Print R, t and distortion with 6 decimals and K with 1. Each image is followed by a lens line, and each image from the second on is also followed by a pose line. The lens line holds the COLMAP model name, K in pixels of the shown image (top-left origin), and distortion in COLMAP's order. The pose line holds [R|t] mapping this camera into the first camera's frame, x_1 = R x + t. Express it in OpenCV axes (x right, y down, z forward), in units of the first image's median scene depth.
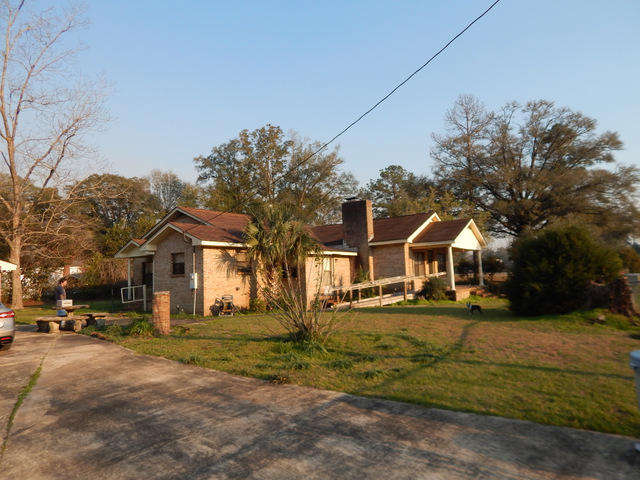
lens RADIAL K [[420.4, 0, 320.0], [0, 420.4, 240.0], [0, 0, 1]] dist [0.001472, -0.001797]
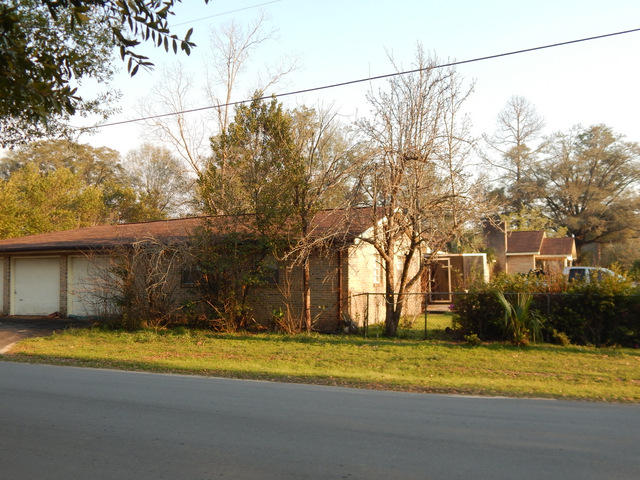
lens RADIAL K [[639.8, 0, 320.0], [0, 639.8, 240.0], [0, 0, 1]] dist [-0.009133, -0.010849]
pose [[0.984248, 0.044155, 0.171193, -0.442225], [-0.047675, 0.998727, 0.016501, -0.021990], [-0.170246, -0.024403, 0.985099, -0.493120]]
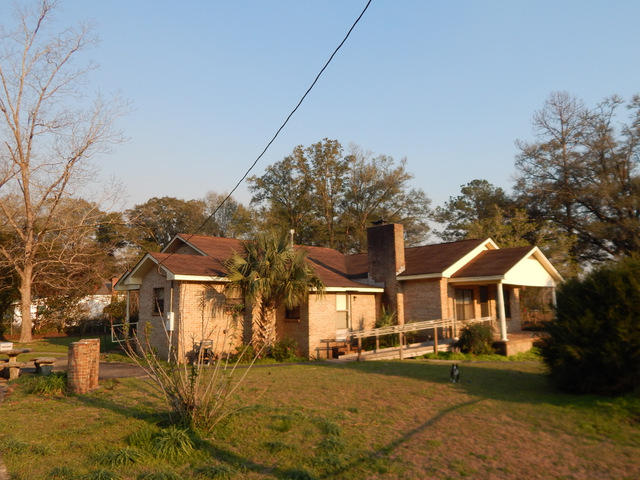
lens RADIAL K [[465.2, 0, 320.0], [0, 465.2, 240.0], [0, 0, 1]] dist [-0.005621, -0.003233]
pose [[0.982273, -0.004462, -0.187402, 0.073974], [-0.005625, 0.998565, -0.053258, -0.008071], [0.187371, 0.053368, 0.980838, 0.051660]]
